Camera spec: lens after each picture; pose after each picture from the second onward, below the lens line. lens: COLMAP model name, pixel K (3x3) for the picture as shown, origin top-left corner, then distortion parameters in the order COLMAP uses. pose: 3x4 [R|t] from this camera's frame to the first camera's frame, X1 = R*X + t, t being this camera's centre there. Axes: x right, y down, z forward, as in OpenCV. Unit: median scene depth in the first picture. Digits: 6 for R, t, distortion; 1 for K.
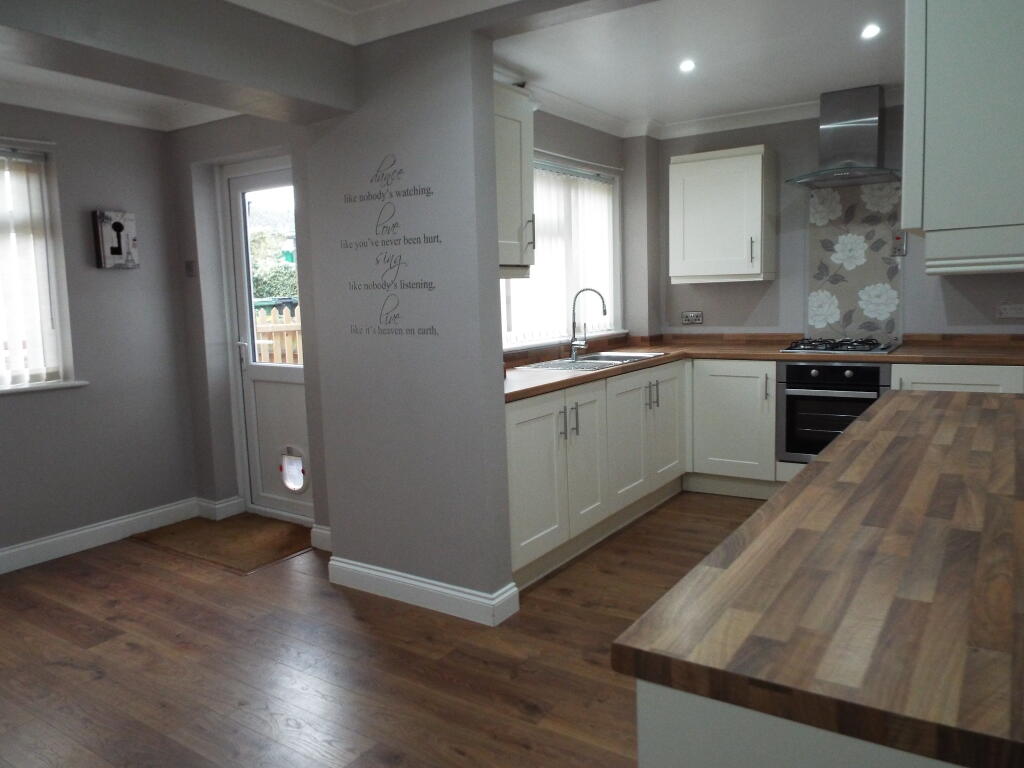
lens RADIAL K [[744.1, 0, 512.0], [0, 744.1, 384.0], [0, 0, 1]] dist [-0.000616, -0.060020]
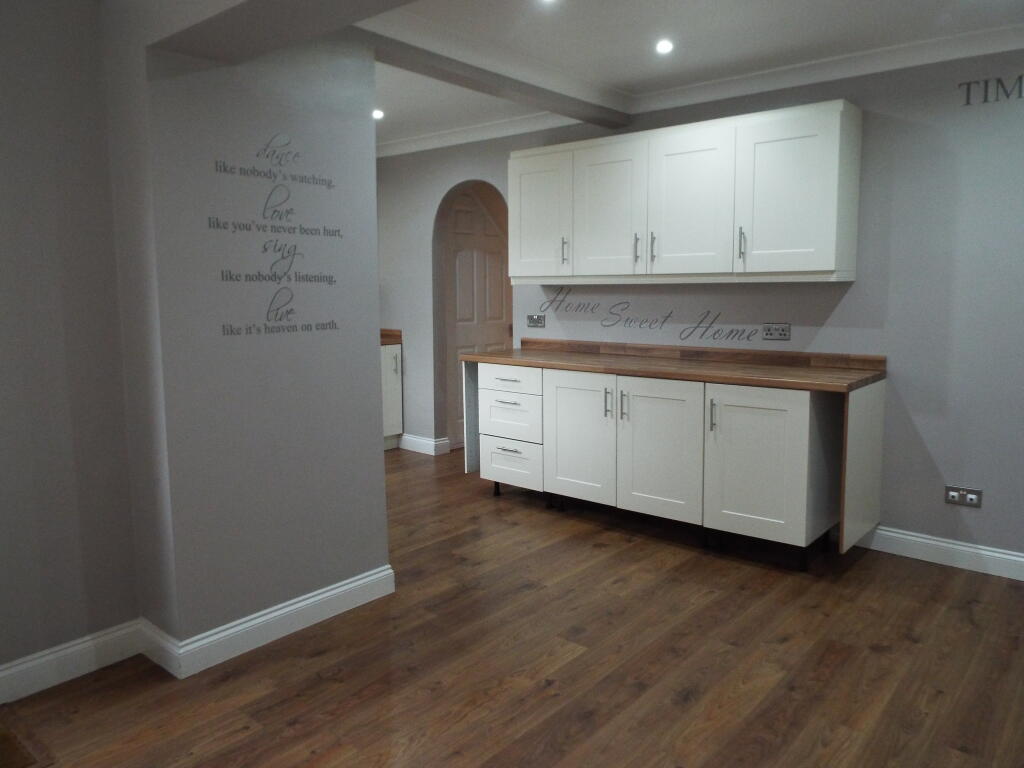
lens RADIAL K [[744.1, 0, 512.0], [0, 744.1, 384.0], [0, 0, 1]] dist [-0.000616, -0.060020]
pose [[0.114301, -0.099901, 0.988410, -1.035482], [0.125429, 0.988420, 0.085398, -0.048157], [-0.985496, 0.114215, 0.125508, 0.636993]]
